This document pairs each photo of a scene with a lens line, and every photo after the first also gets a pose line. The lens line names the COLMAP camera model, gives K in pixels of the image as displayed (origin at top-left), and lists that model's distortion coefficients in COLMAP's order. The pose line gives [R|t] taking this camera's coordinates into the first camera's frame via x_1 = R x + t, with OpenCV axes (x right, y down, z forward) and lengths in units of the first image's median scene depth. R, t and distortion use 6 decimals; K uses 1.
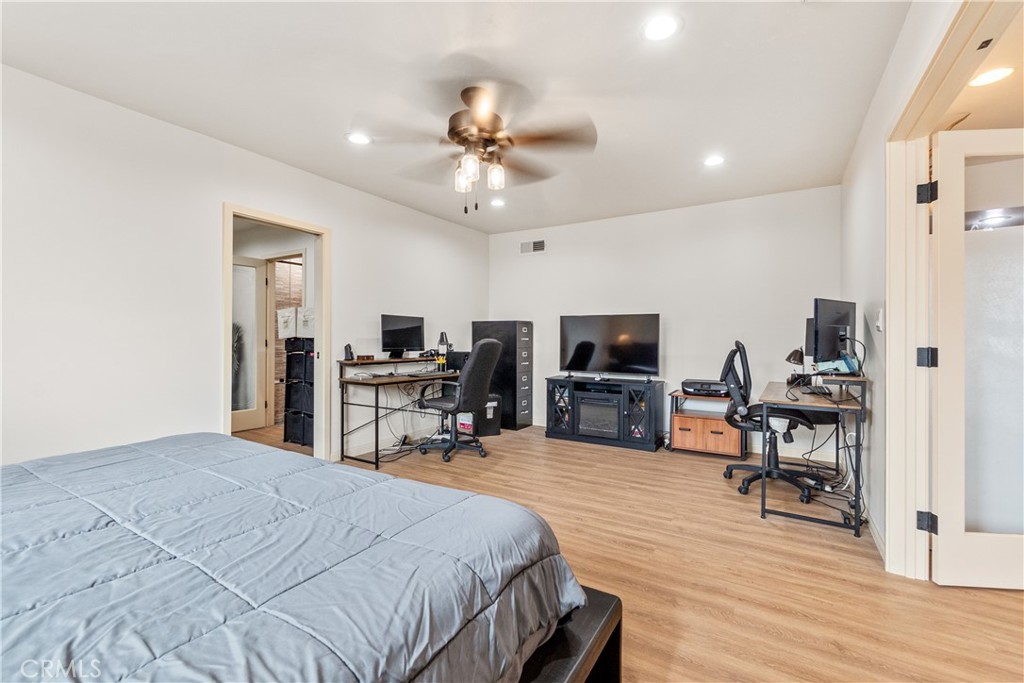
lens RADIAL K [[441.2, 0, 505.4], [0, 441.2, 341.1], [0, 0, 1]] dist [-0.004132, 0.000306]
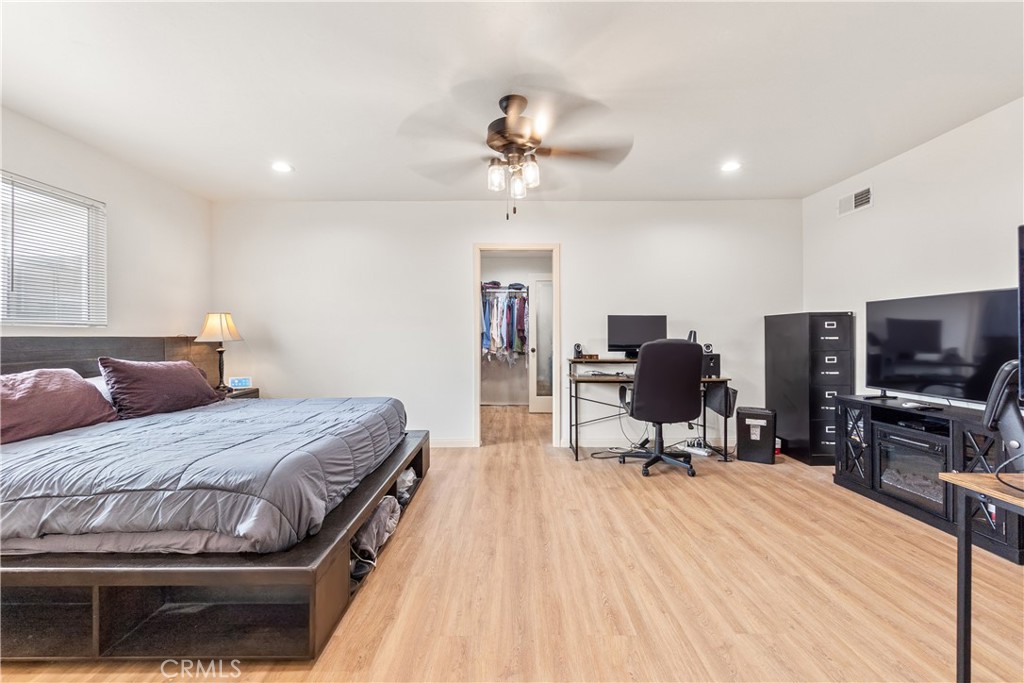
lens RADIAL K [[441.2, 0, 512.7], [0, 441.2, 338.0], [0, 0, 1]] dist [-0.004132, 0.000306]
pose [[0.535272, -0.006710, -0.844653, 0.480295], [0.000538, 0.999971, -0.007603, 0.000461], [0.844680, 0.003615, 0.535260, 0.266782]]
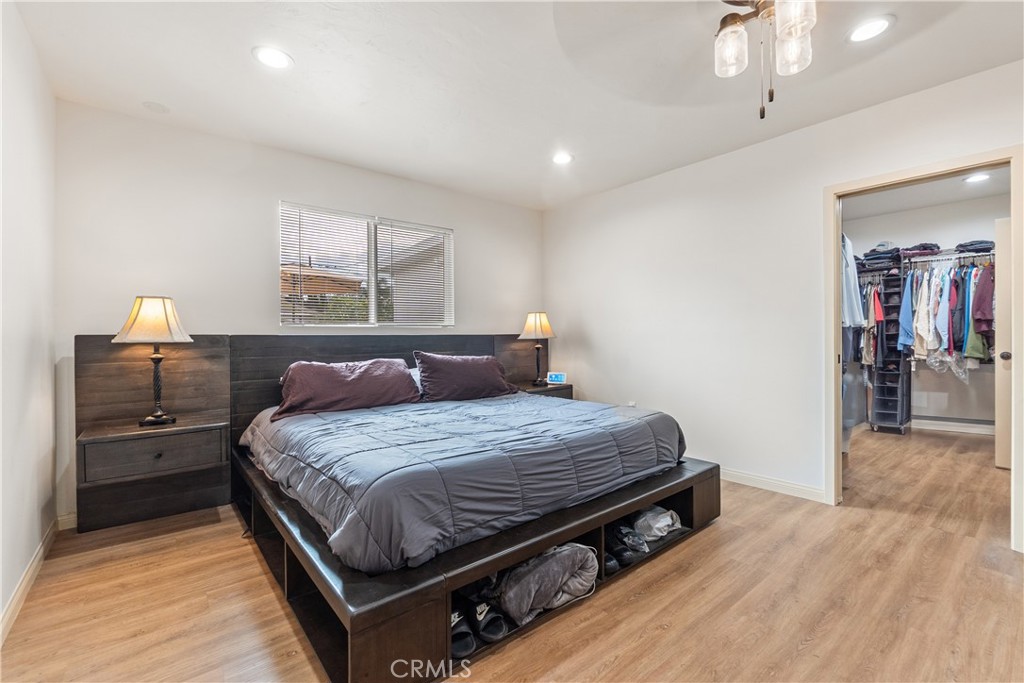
lens RADIAL K [[441.2, 0, 509.4], [0, 441.2, 338.5], [0, 0, 1]] dist [-0.004132, 0.000306]
pose [[-0.324502, -0.000223, -0.945885, 0.339873], [-0.002299, 0.999997, 0.000553, -0.000599], [0.945882, 0.002354, -0.324501, 0.511818]]
